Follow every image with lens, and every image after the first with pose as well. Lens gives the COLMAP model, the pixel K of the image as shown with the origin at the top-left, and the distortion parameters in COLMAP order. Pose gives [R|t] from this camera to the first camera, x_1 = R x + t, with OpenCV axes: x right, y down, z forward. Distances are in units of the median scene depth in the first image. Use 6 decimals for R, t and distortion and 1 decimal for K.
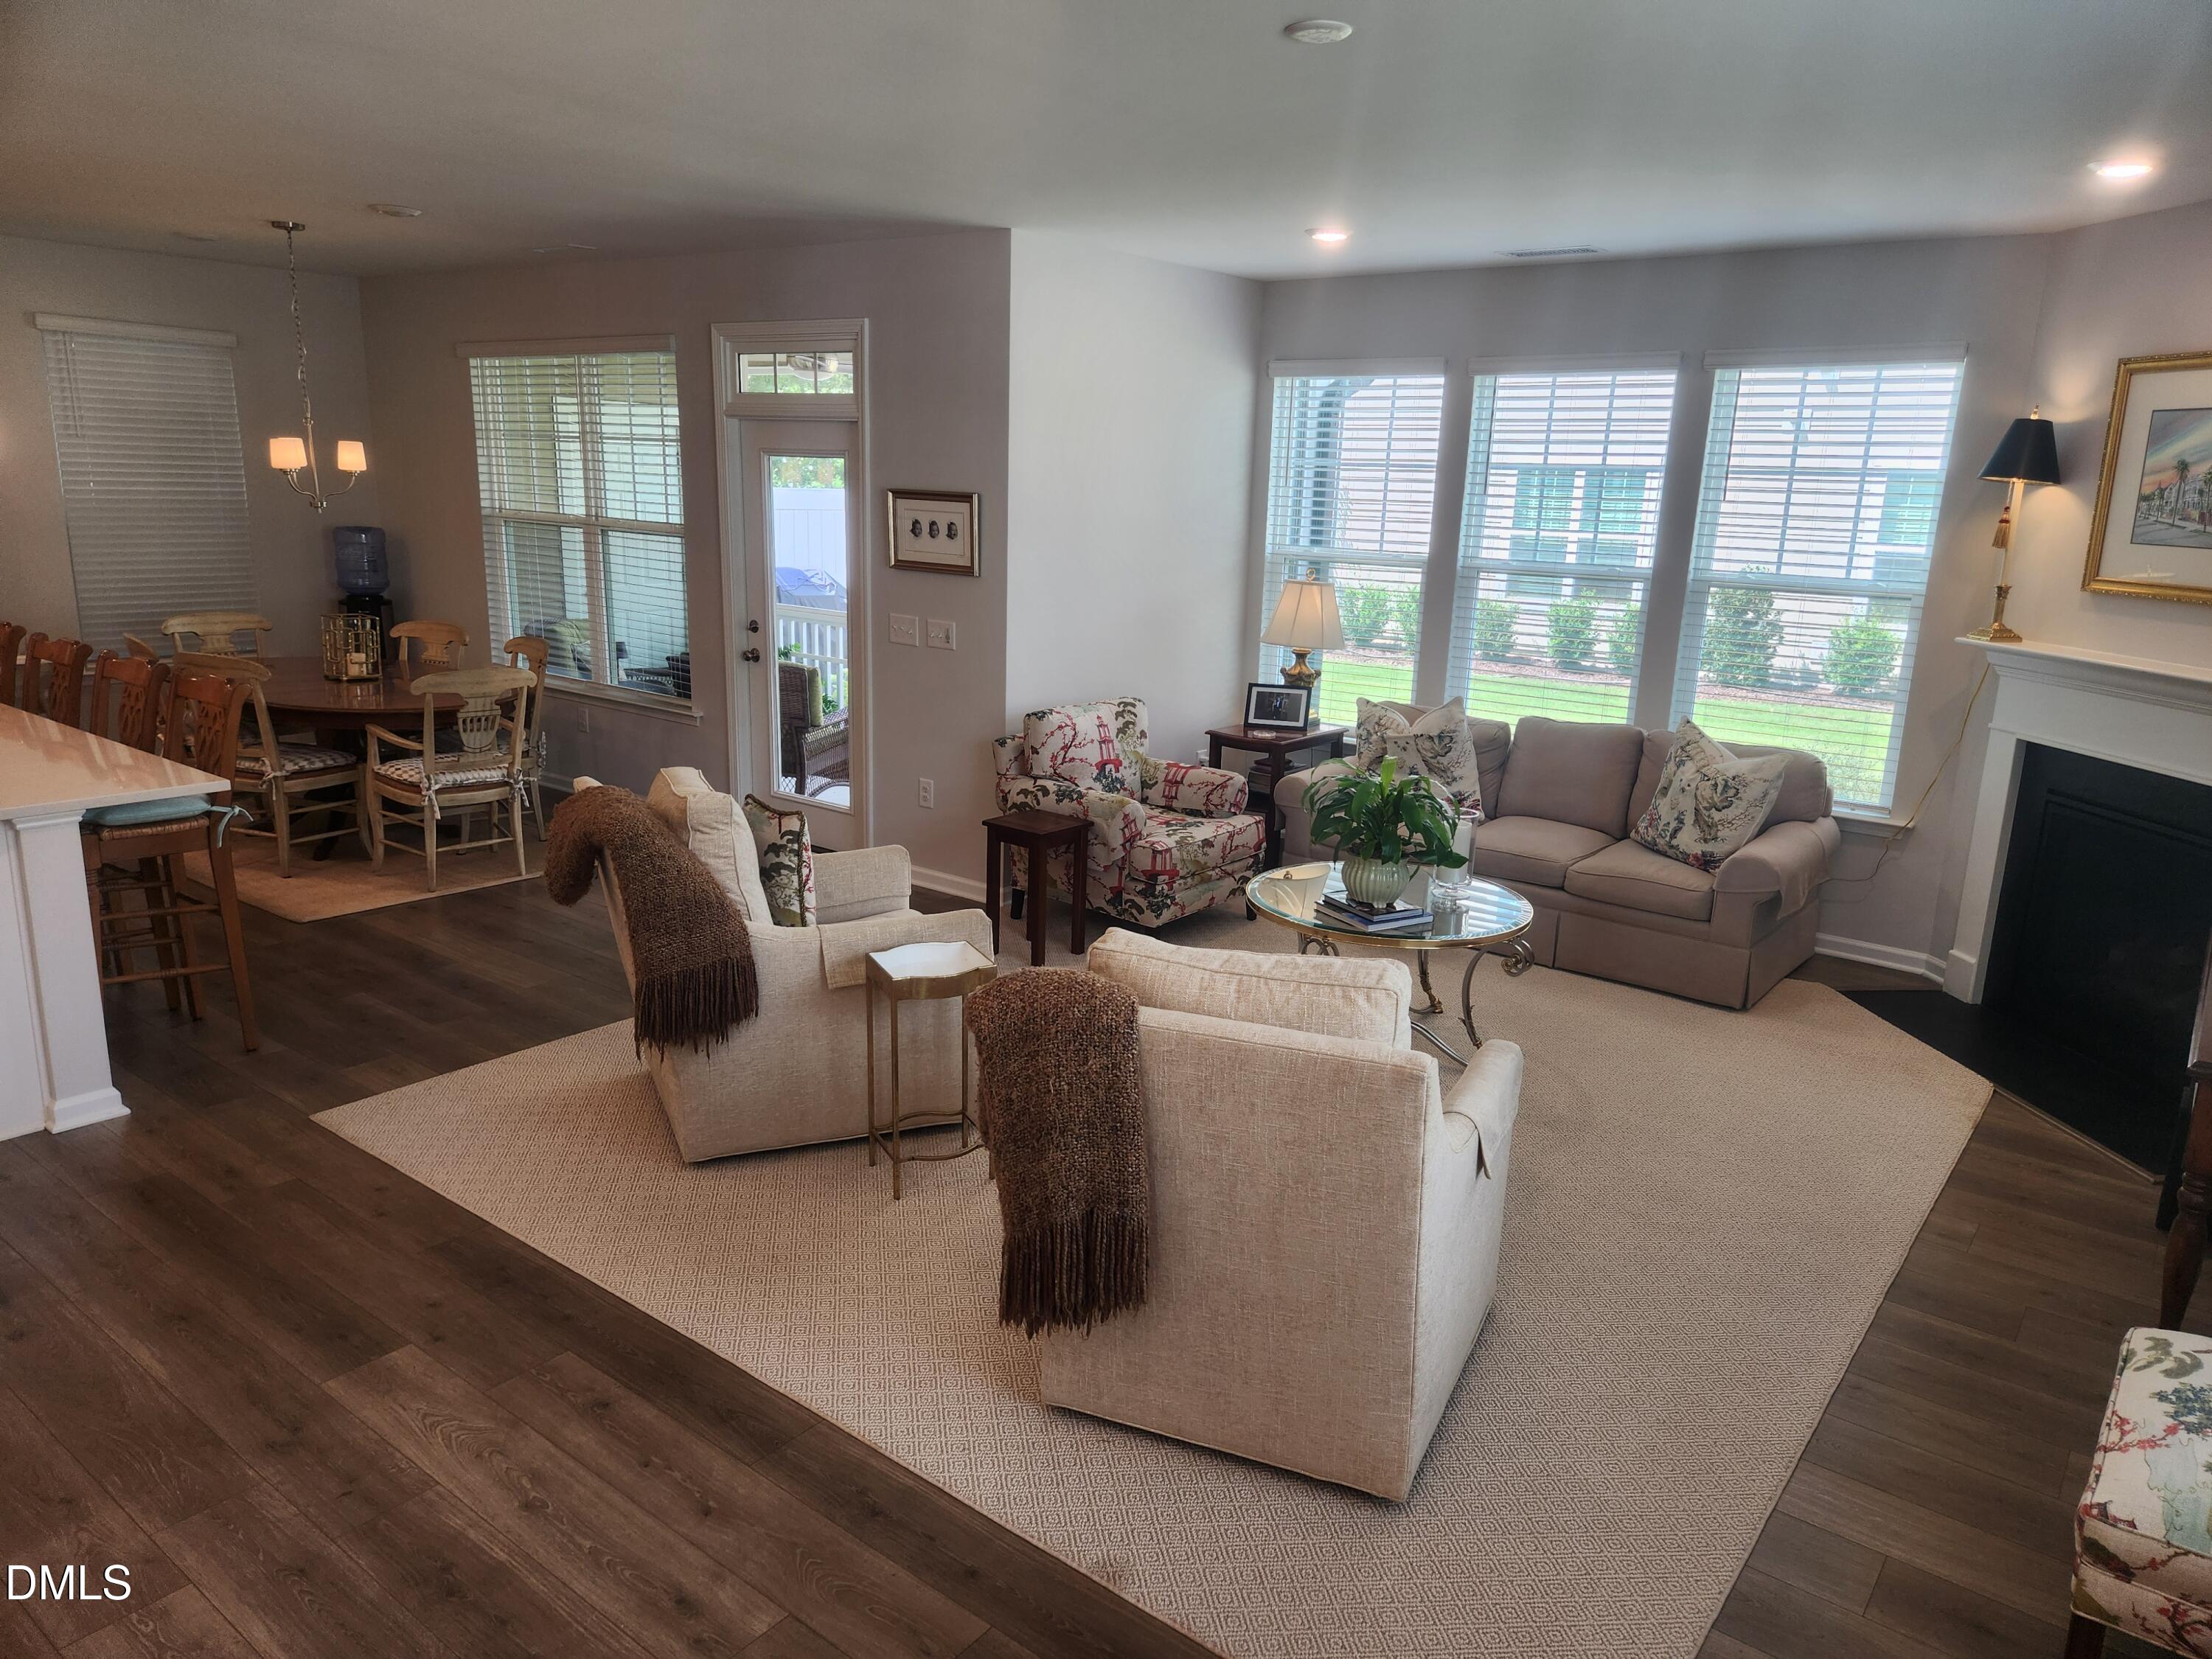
lens RADIAL K [[1475.5, 0, 1106.0], [0, 1475.5, 829.5], [0, 0, 1]] dist [-0.001005, 0.000285]
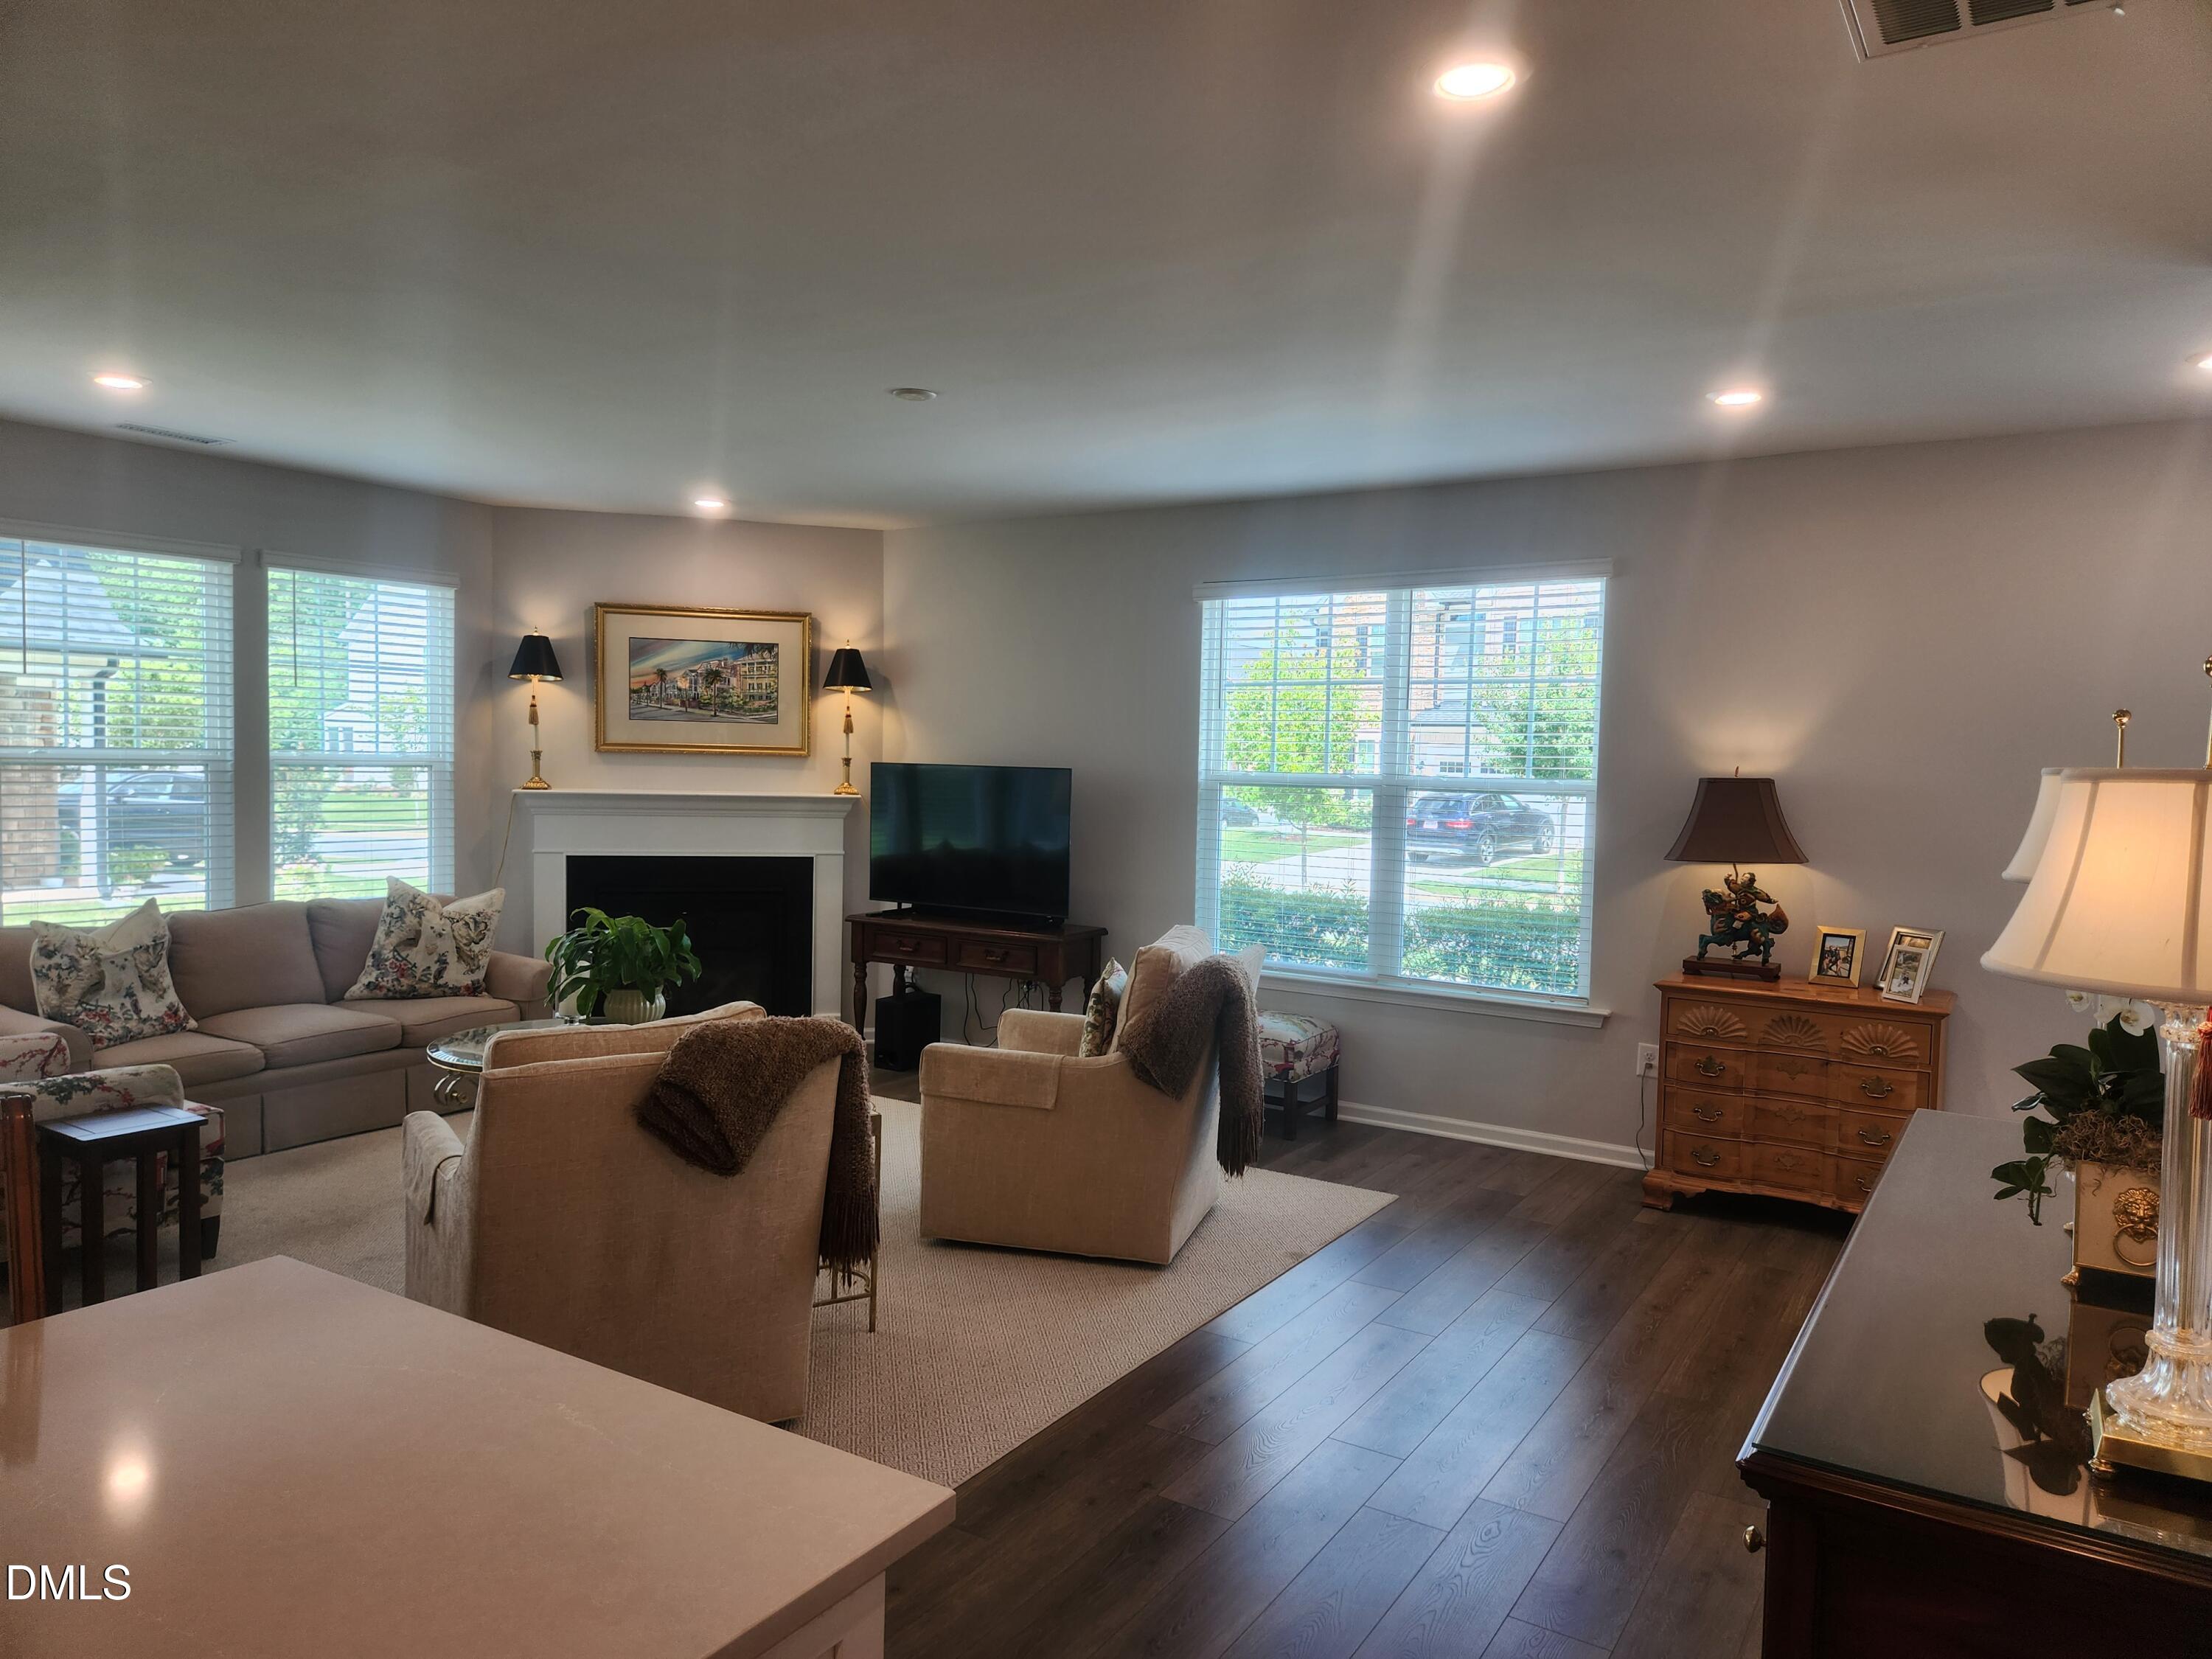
lens RADIAL K [[1475.5, 0, 1106.0], [0, 1475.5, 829.5], [0, 0, 1]] dist [-0.001005, 0.000285]
pose [[-0.086043, -0.092547, 0.991984, -0.839581], [0.202536, 0.973260, 0.108368, -0.134033], [-0.975487, 0.210237, -0.064998, 0.573937]]
